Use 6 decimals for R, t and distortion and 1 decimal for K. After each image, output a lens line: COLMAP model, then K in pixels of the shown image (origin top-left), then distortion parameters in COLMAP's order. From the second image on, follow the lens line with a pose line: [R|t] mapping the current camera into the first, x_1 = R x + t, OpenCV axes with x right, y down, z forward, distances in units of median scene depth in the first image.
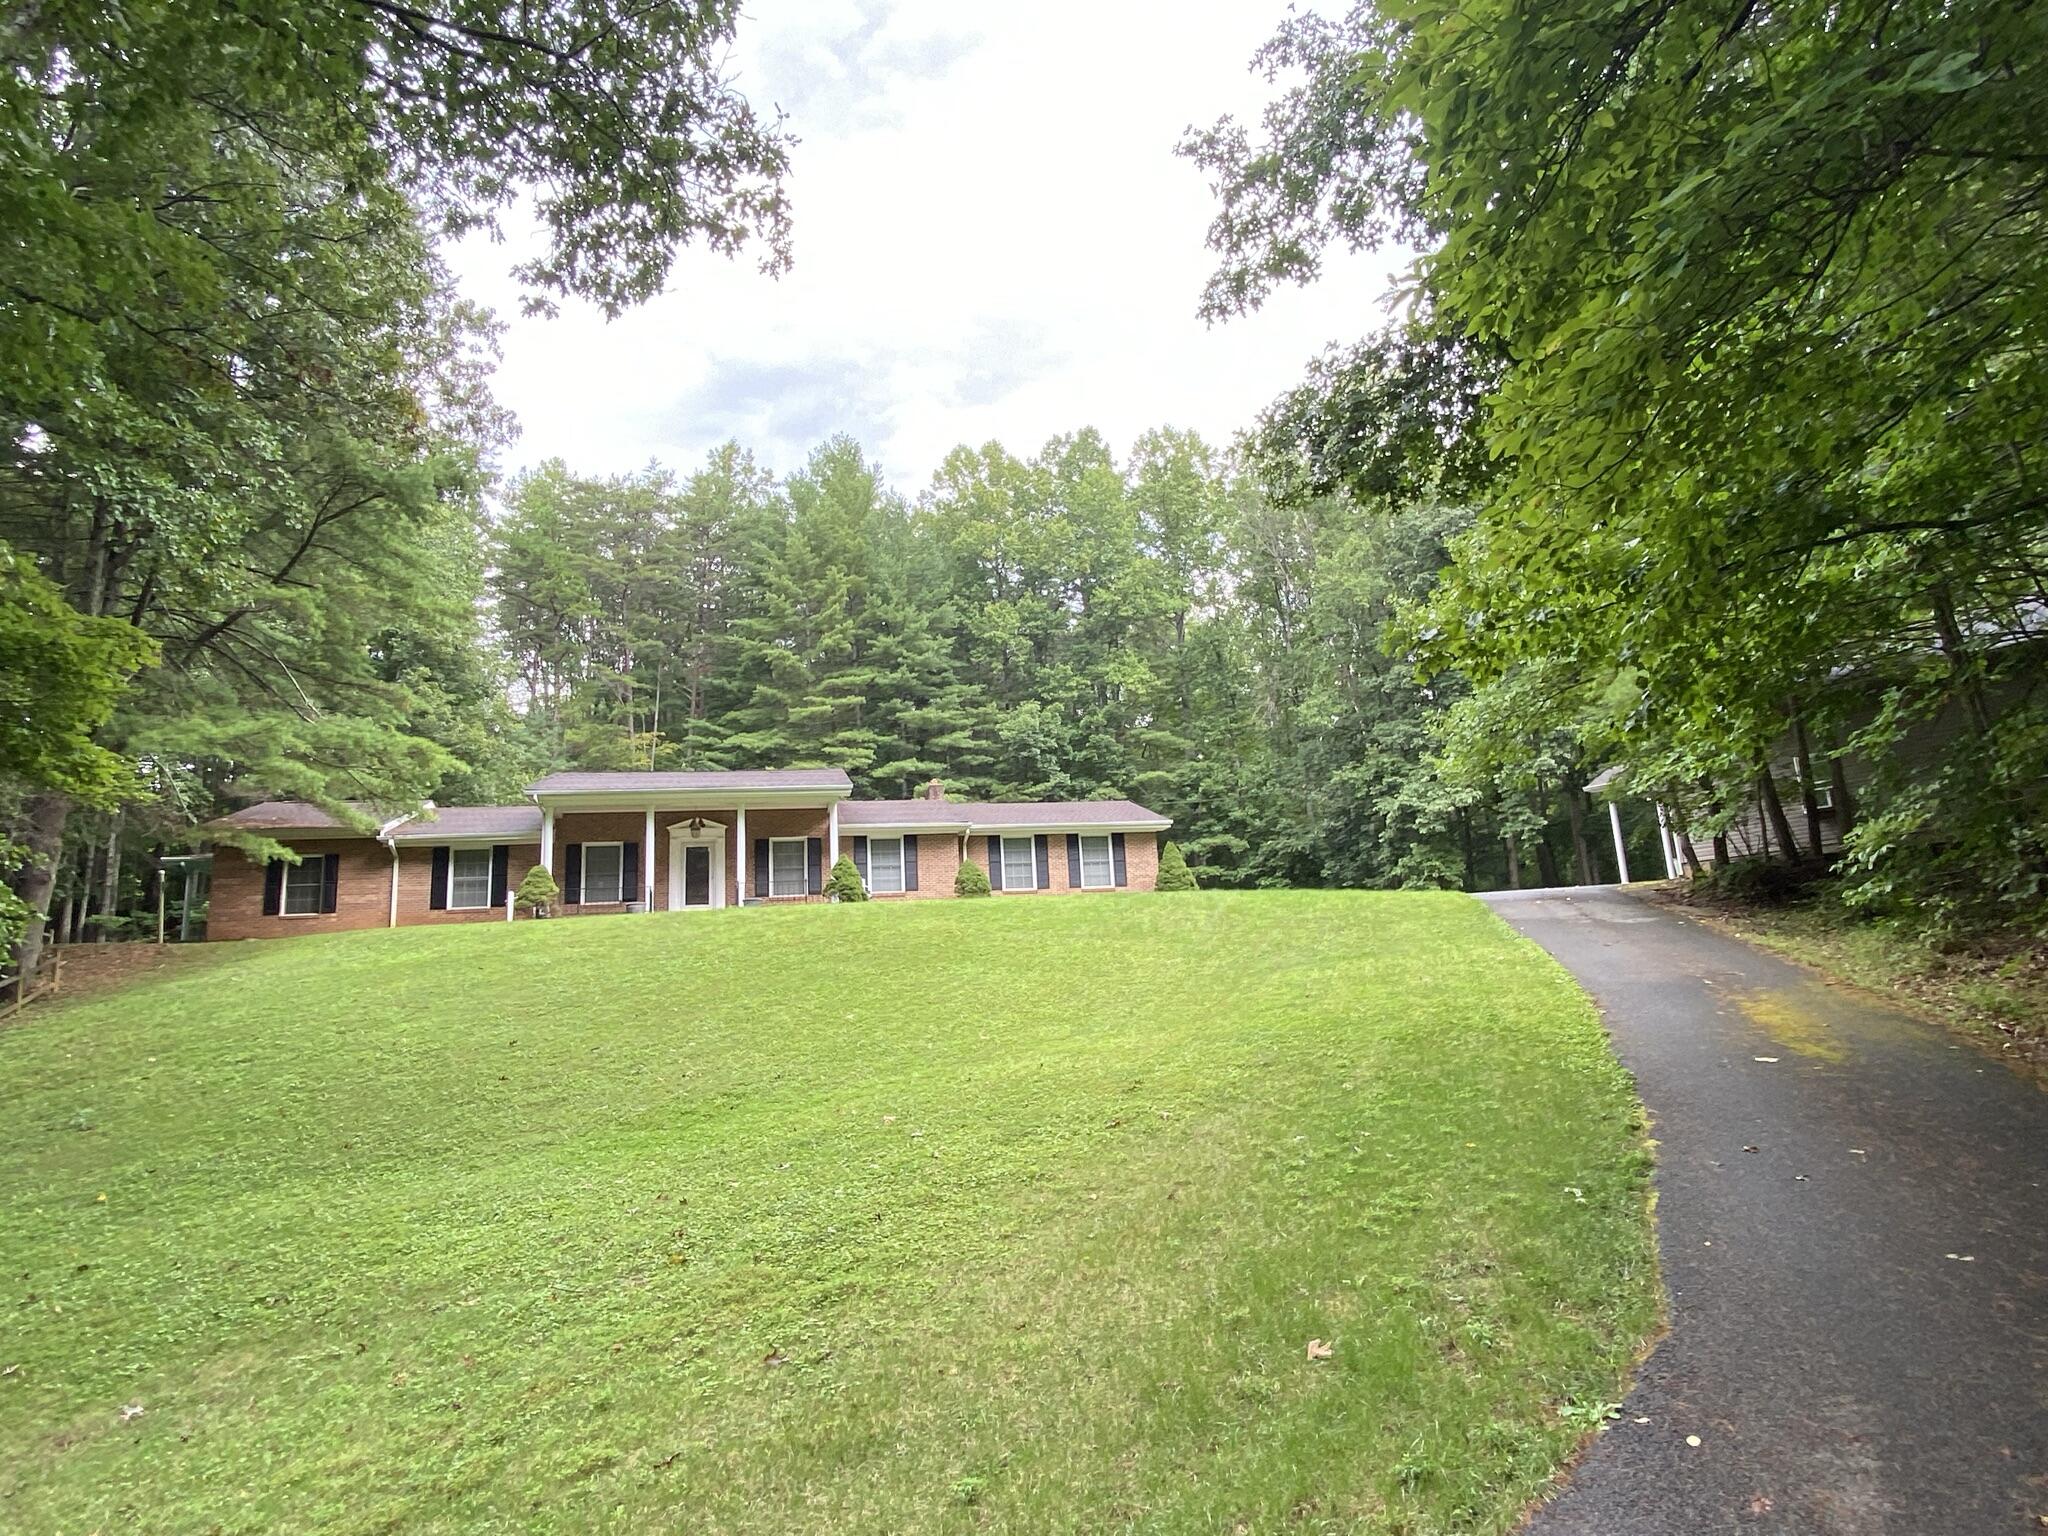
lens RADIAL K [[1151.7, 0, 1019.0], [0, 1151.7, 762.2], [0, 0, 1]] dist [0.080993, -0.091700]
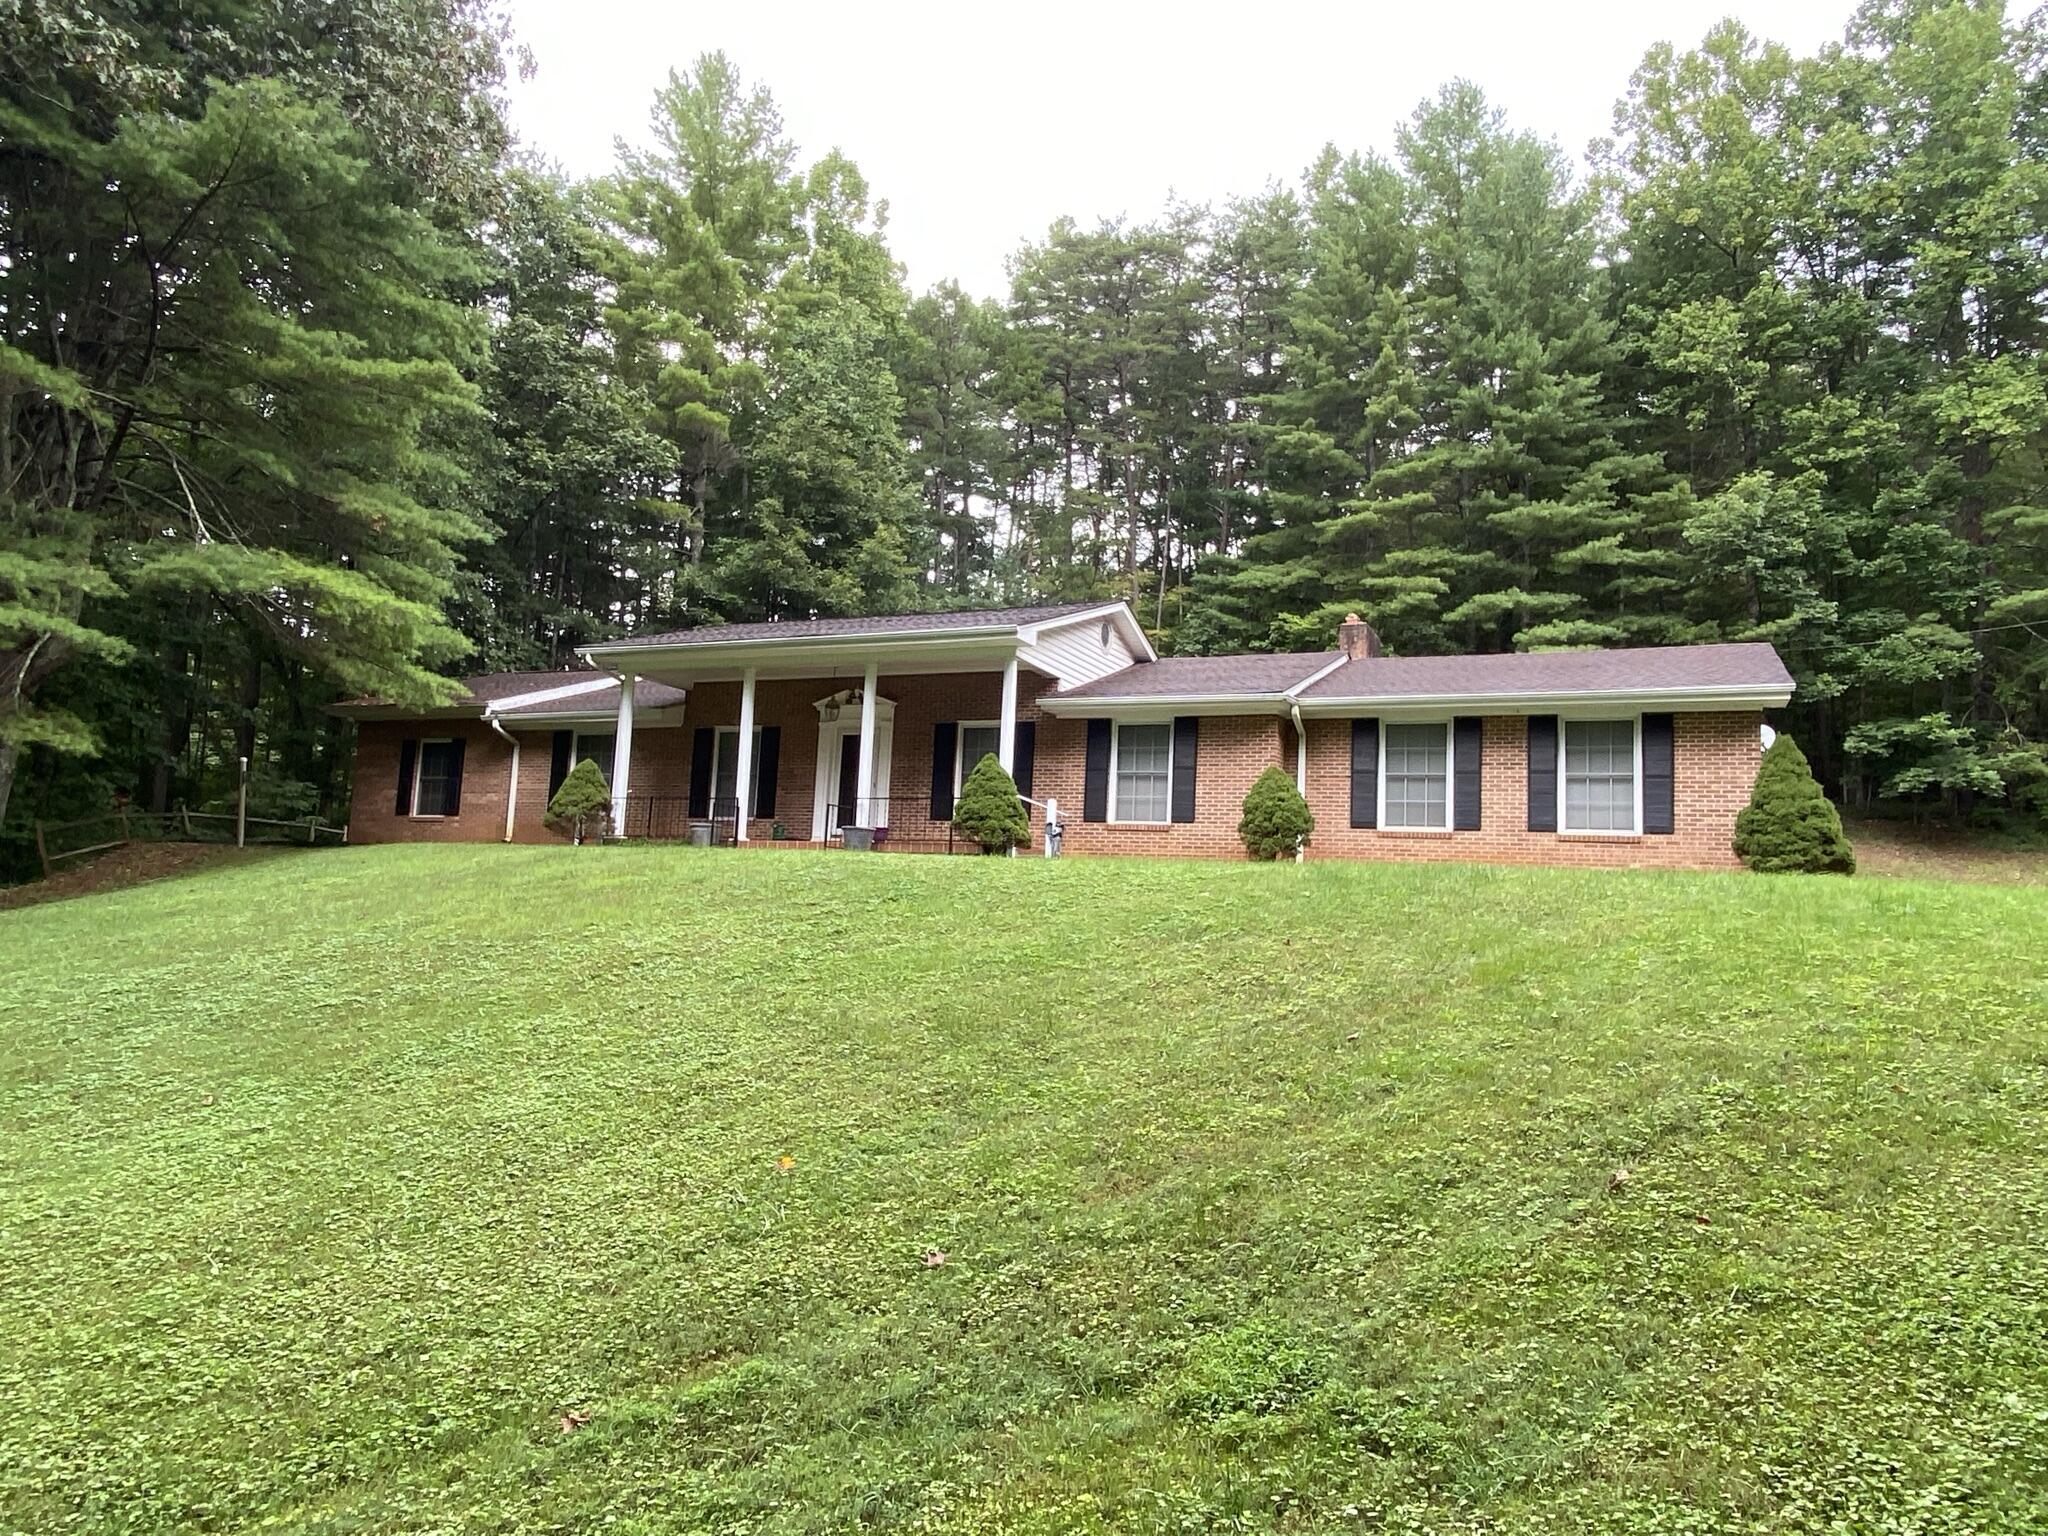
lens RADIAL K [[1328.5, 0, 1024.9], [0, 1328.5, 774.3], [0, 0, 1]] dist [0.077729, -0.097044]
pose [[0.805581, 0.027823, -0.591832, 0.118777], [0.037379, 0.994520, 0.097633, 0.015574], [0.591306, -0.100773, 0.800127, 0.270311]]
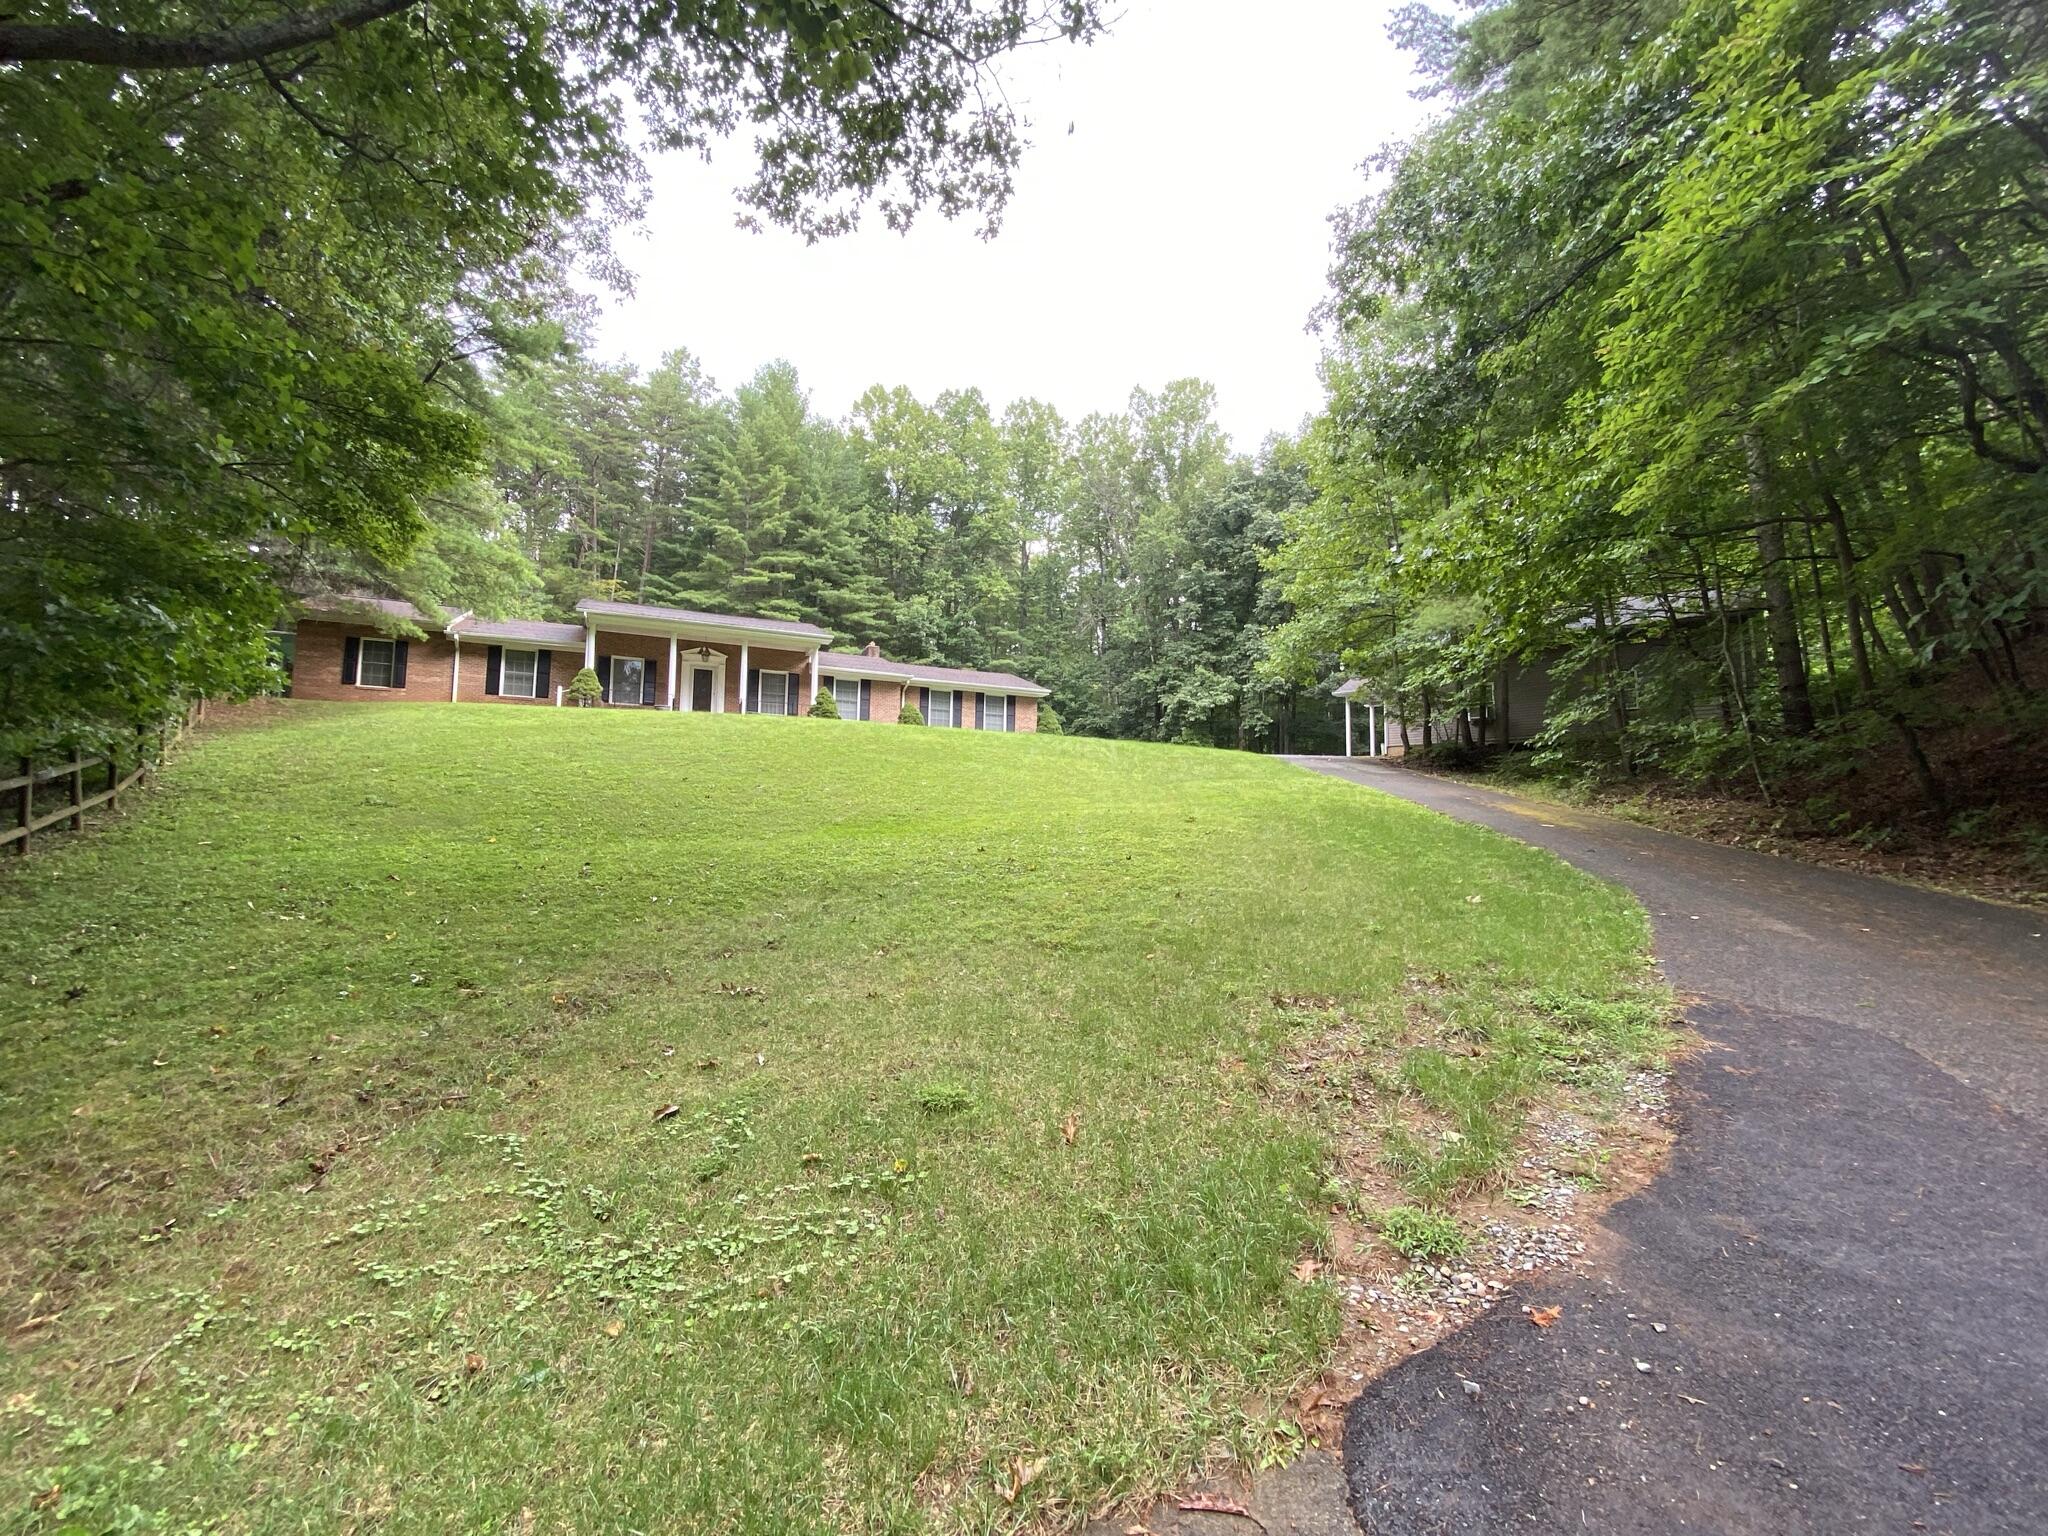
lens RADIAL K [[868.4, 0, 1024.0], [0, 868.4, 768.0], [0, 0, 1]] dist [0.054302, -0.041086]
pose [[0.974227, 0.086177, 0.208458, -0.067897], [-0.111616, 0.987248, 0.113506, 0.016818], [-0.196018, -0.133848, 0.971423, -0.020827]]
